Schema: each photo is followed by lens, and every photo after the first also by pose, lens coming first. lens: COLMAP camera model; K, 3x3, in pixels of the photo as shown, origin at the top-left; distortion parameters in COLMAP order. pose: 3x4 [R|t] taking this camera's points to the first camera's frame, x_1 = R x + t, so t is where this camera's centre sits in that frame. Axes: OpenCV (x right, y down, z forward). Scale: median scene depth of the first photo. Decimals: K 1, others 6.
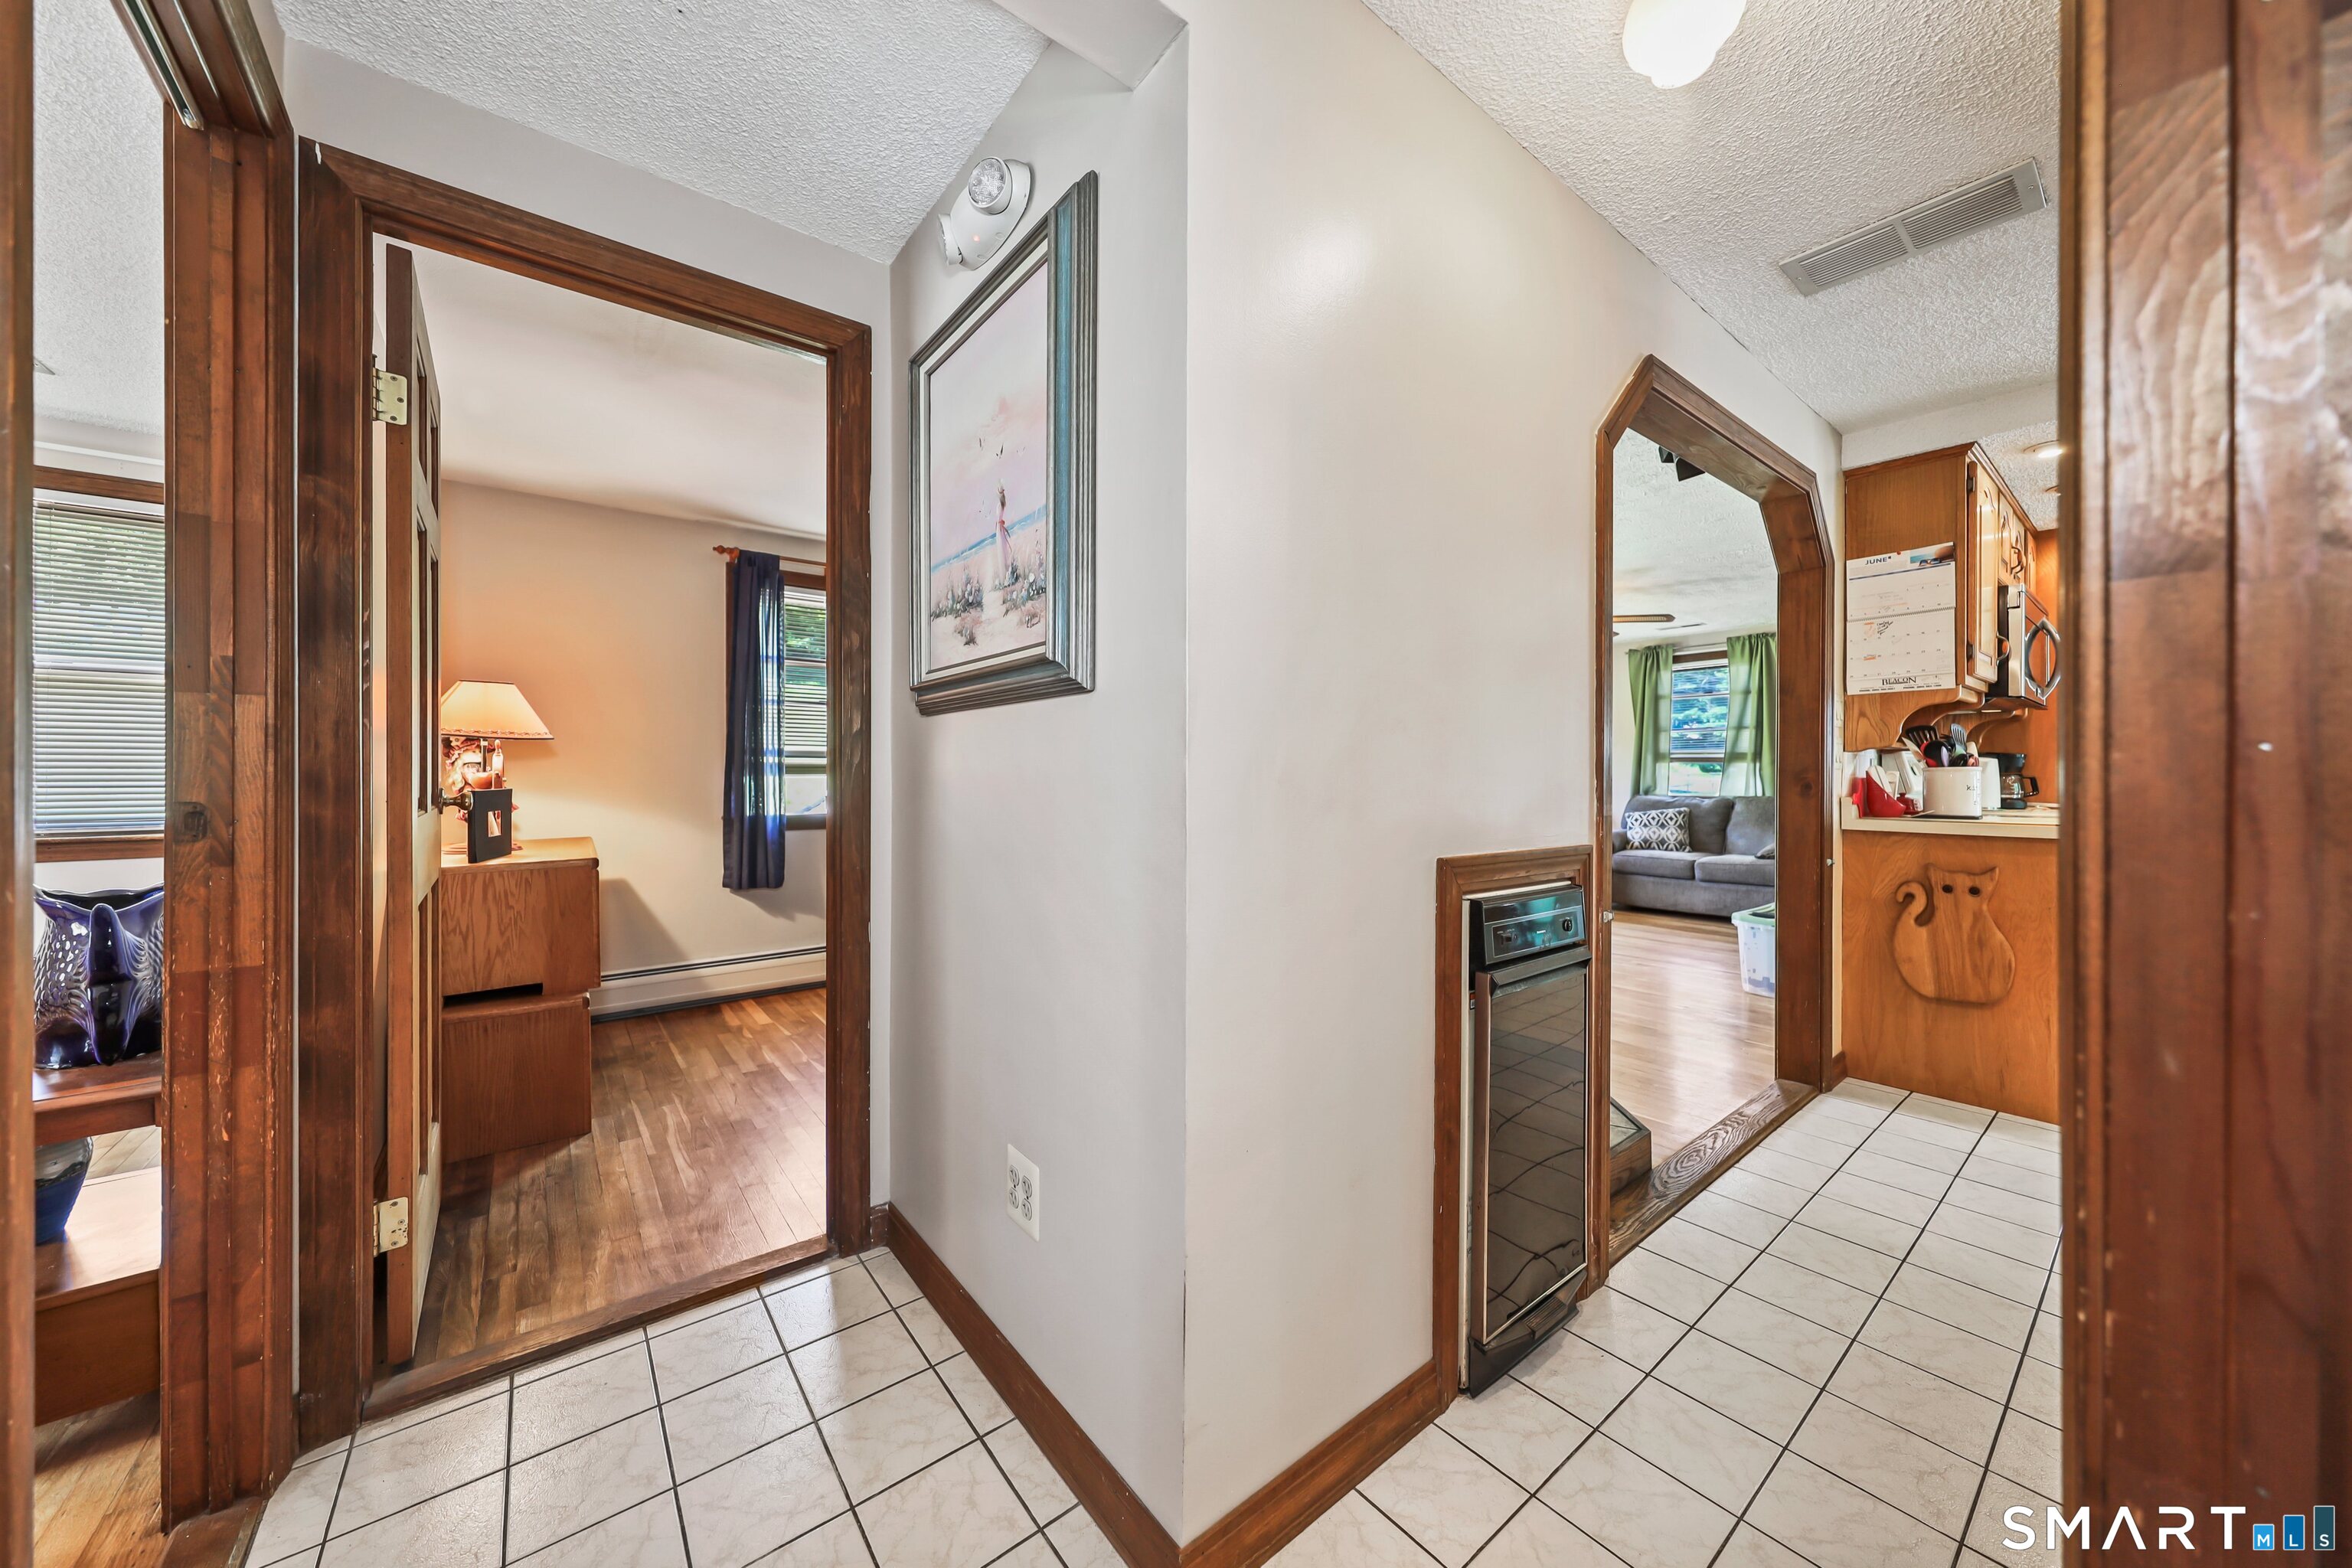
lens RADIAL K [[811.3, 0, 1174.3], [0, 811.3, 780.7], [0, 0, 1]] dist [-0.001275, 0.000013]
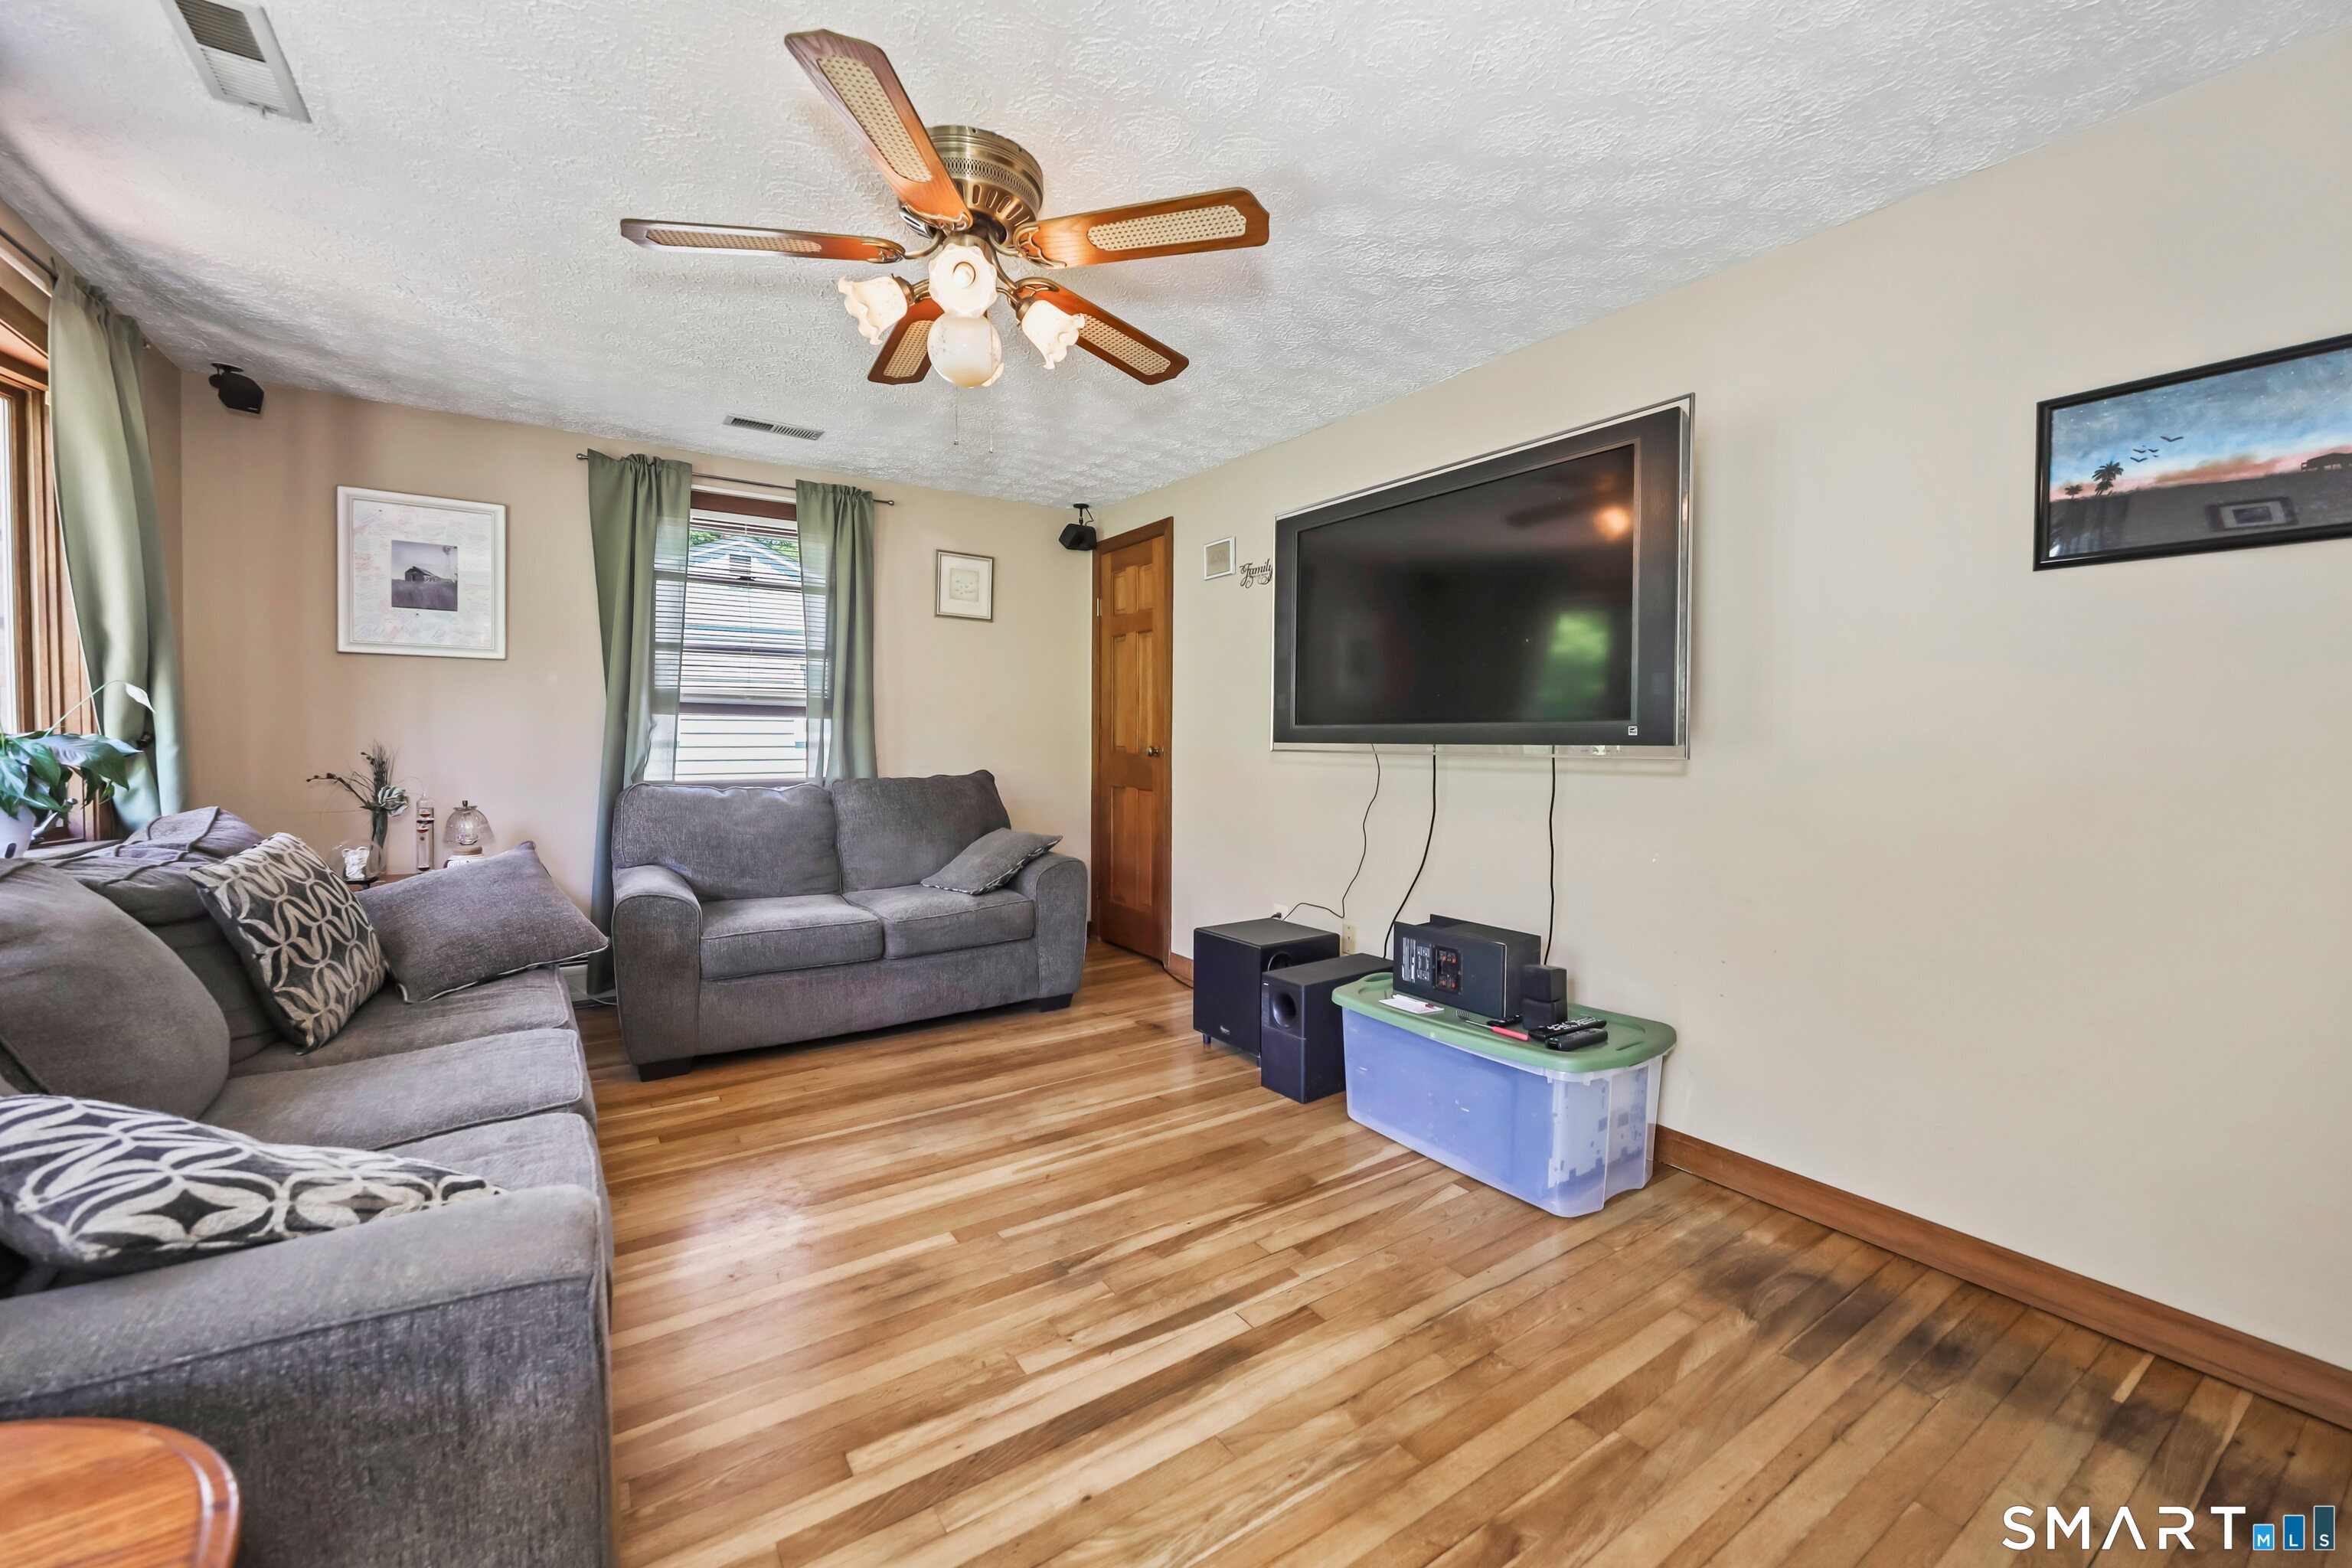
lens RADIAL K [[935.0, 0, 1175.7], [0, 935.0, 752.0], [0, 0, 1]] dist [0.001390, 0.000066]
pose [[0.068526, -0.016253, 0.997517, 0.090931], [-0.002975, 0.999860, 0.016496, -0.010686], [-0.997645, -0.004098, 0.068468, 0.727067]]
